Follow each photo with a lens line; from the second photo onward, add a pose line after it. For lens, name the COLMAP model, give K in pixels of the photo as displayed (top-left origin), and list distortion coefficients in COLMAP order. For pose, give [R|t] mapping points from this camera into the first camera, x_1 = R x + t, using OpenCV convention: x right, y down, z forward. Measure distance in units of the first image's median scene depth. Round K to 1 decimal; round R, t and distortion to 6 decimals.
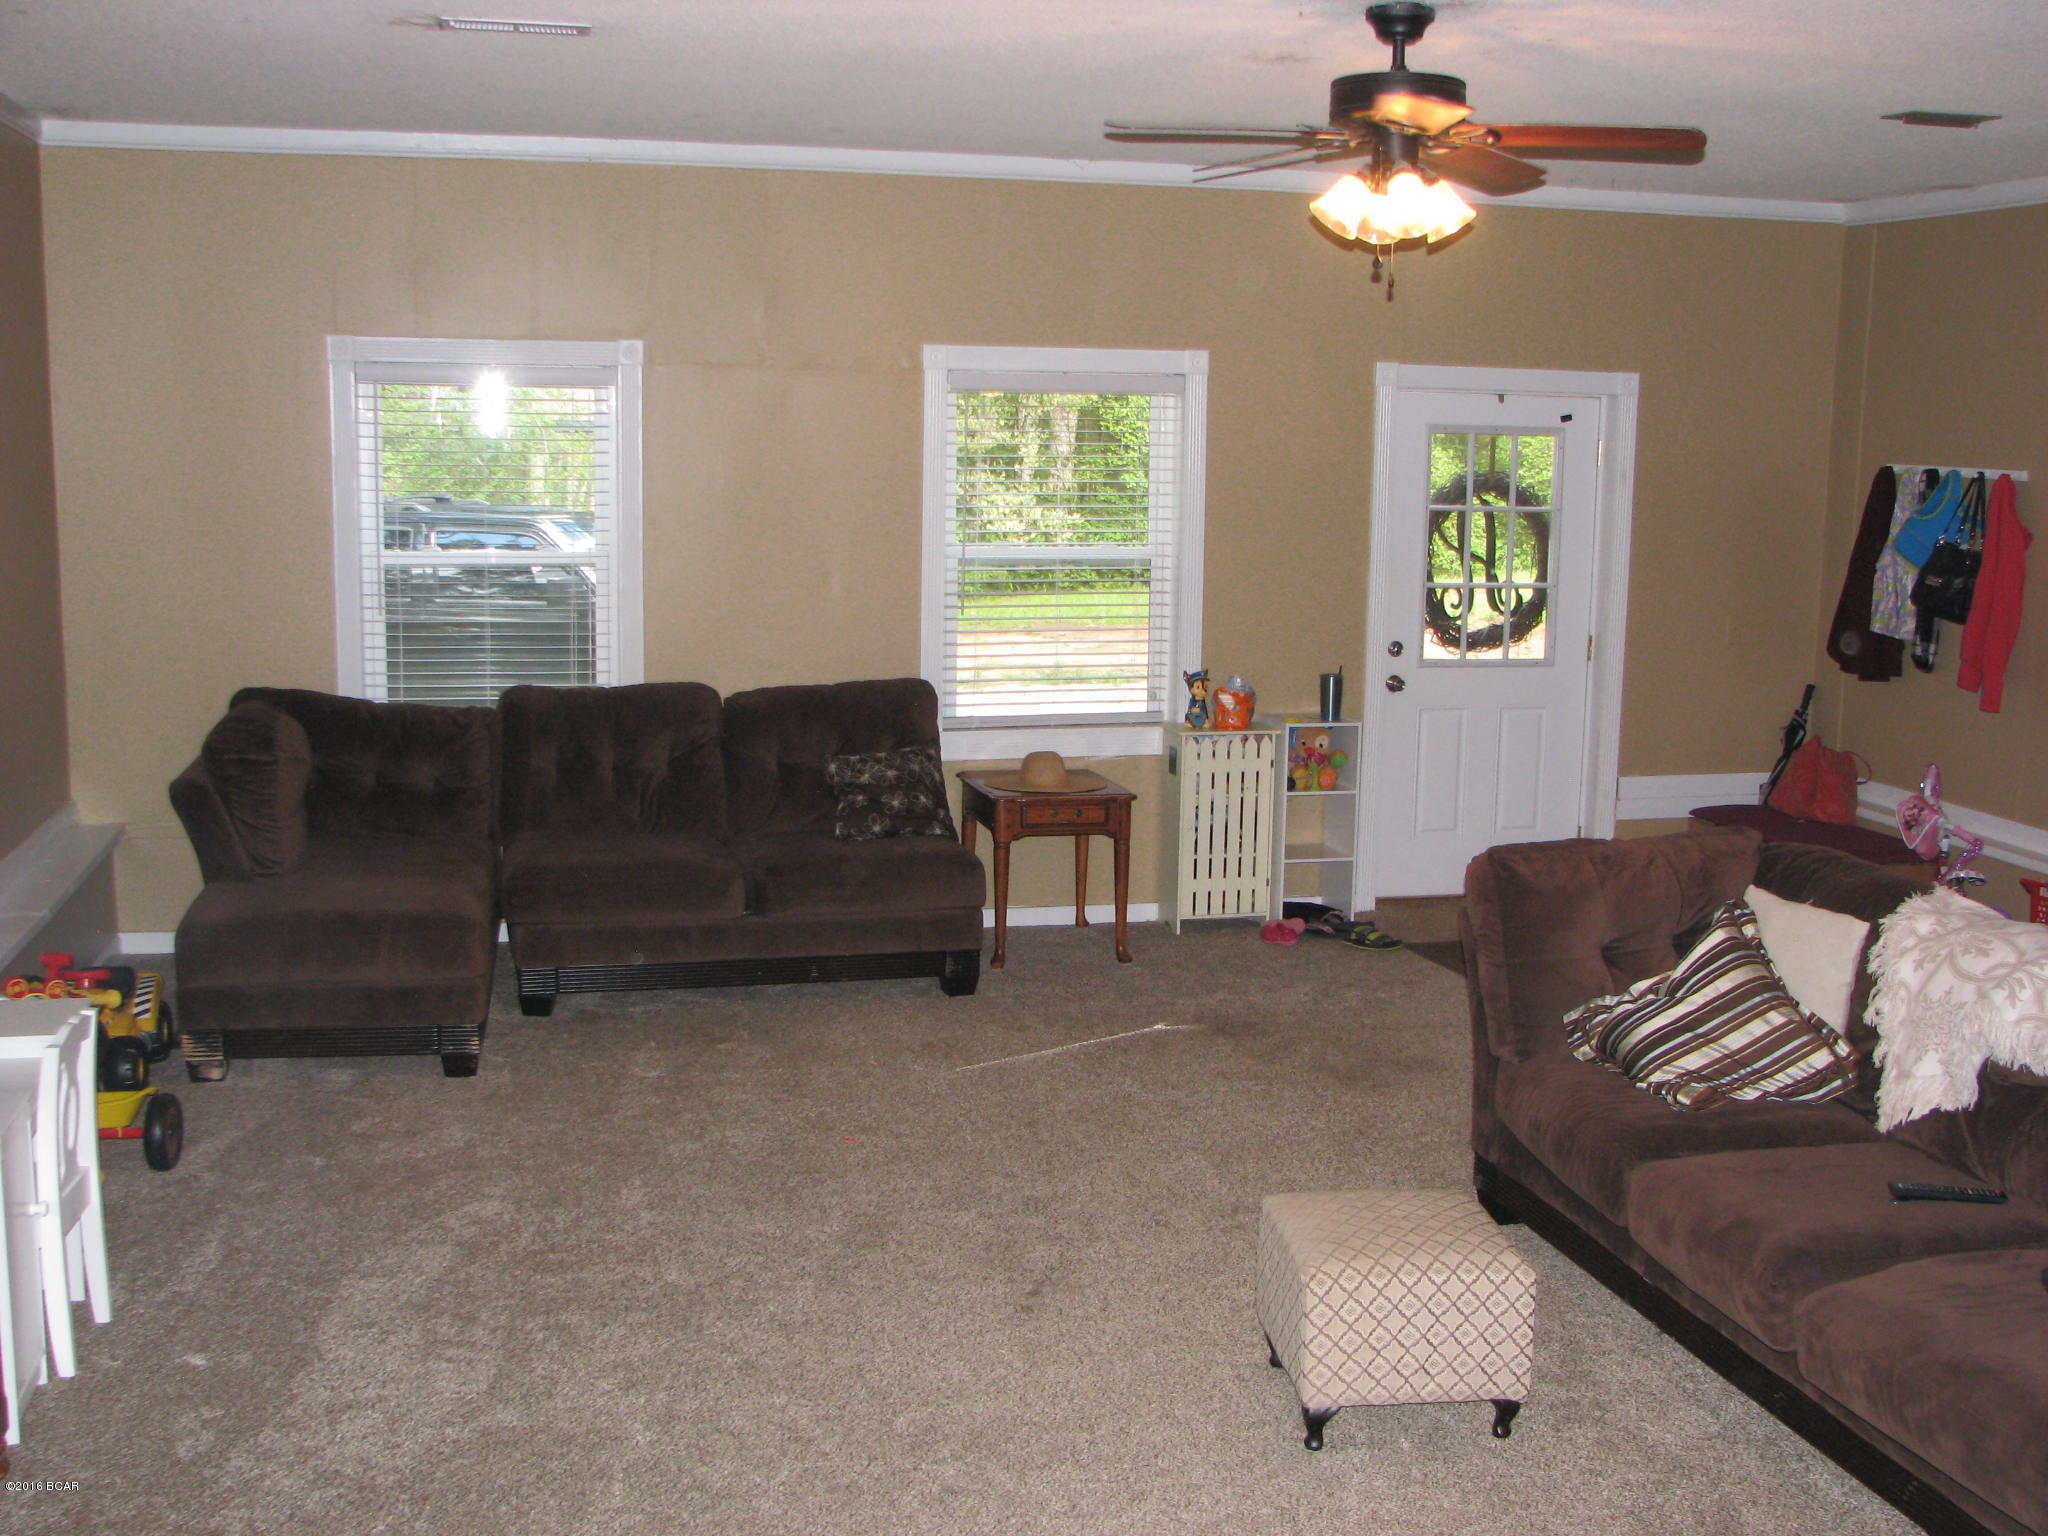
lens RADIAL K [[2203.6, 0, 1042.1], [0, 2203.6, 775.9], [0, 0, 1]] dist [-0.123038, 0.000000]
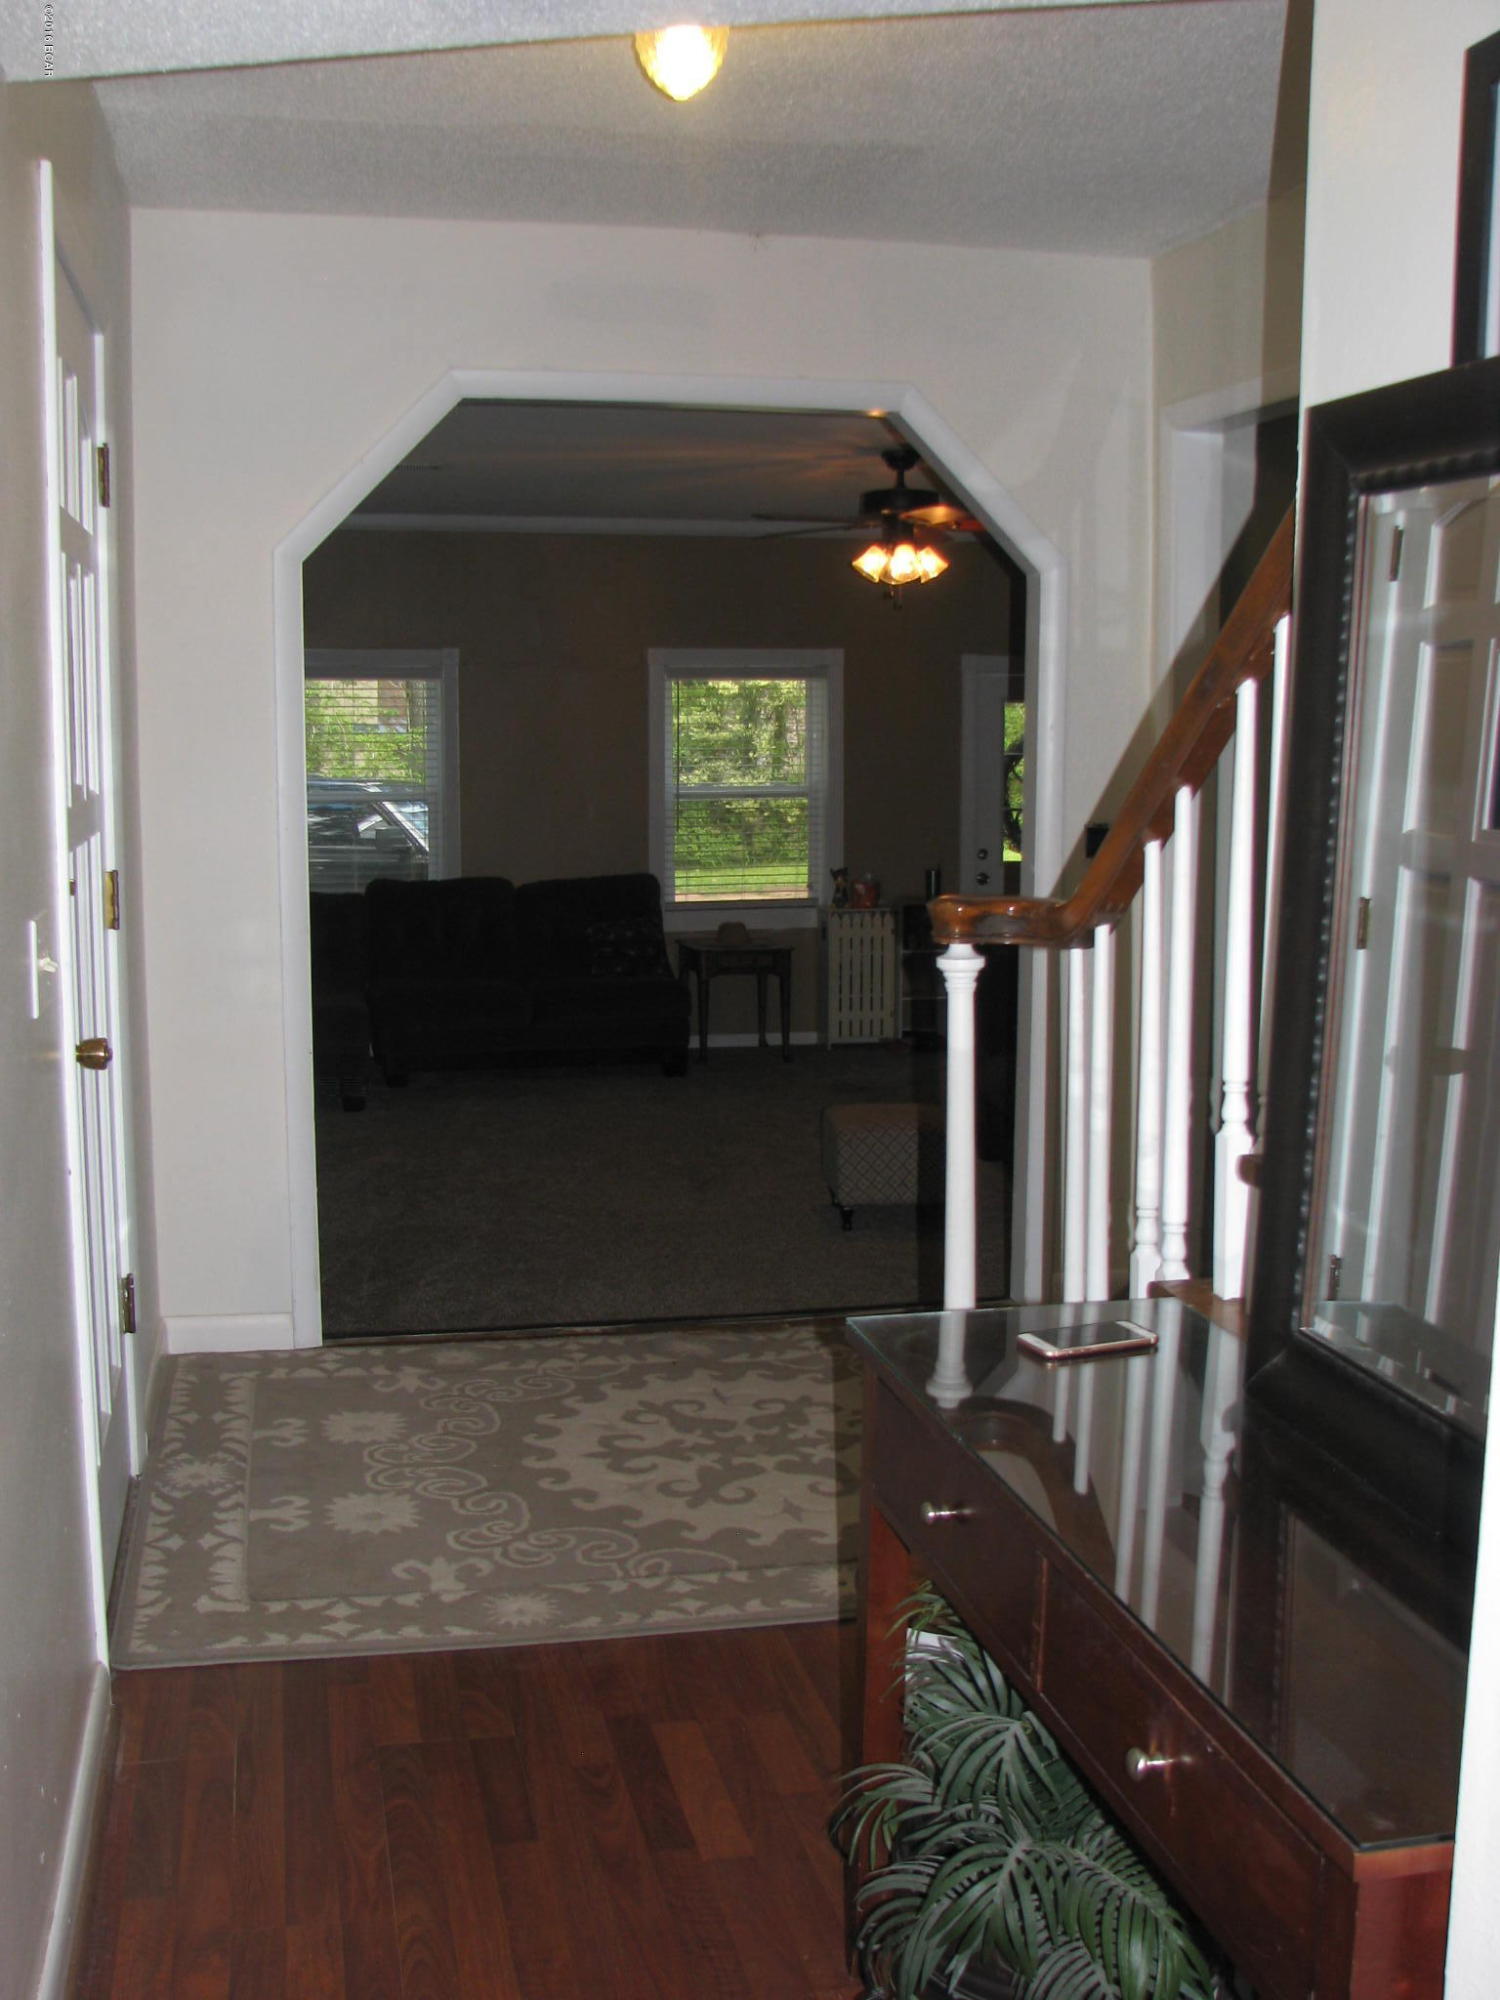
lens RADIAL K [[2151.9, 0, 748.6], [0, 2151.9, 984.1], [0, 0, 1]] dist [-0.123038, 0.000000]
pose [[0.999599, -0.014602, -0.024273, 0.048320], [0.013626, 0.999112, -0.039866, 0.093280], [0.024833, 0.039519, 0.998910, -0.459325]]
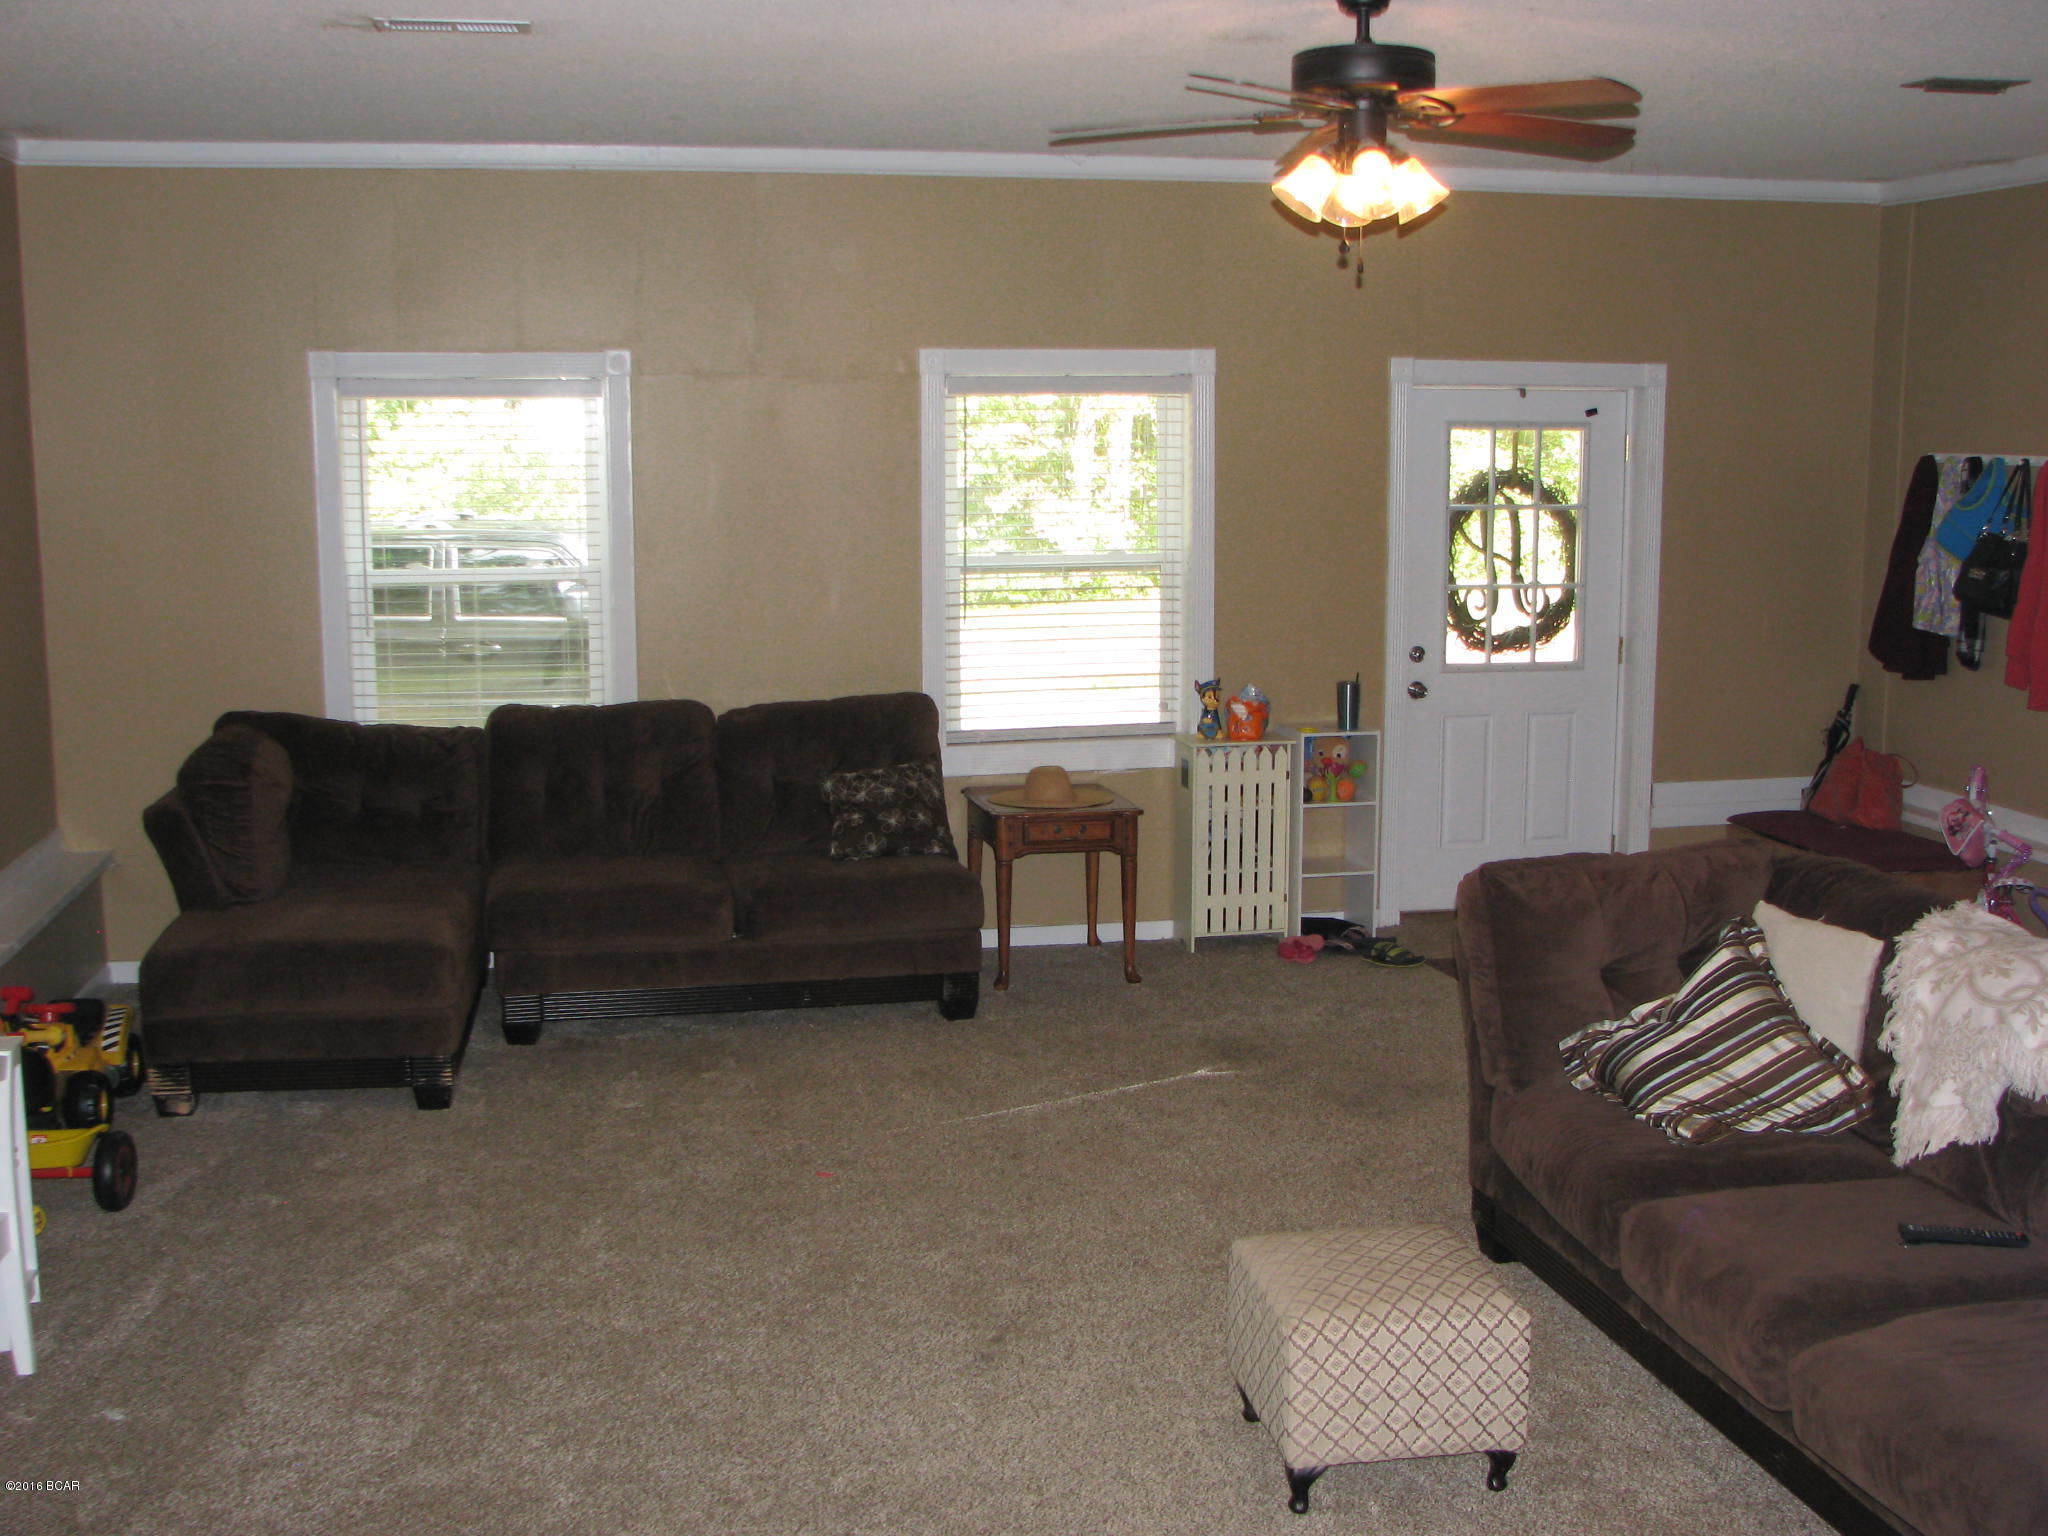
lens RADIAL K [[2203.6, 0, 1019.7], [0, 2203.6, 775.4], [0, 0, 1]] dist [-0.123038, 0.000000]
pose [[0.998943, -0.013325, -0.043998, 0.032489], [0.013135, 0.999903, -0.004599, -0.002651], [0.044055, 0.004017, 0.999021, 0.033064]]
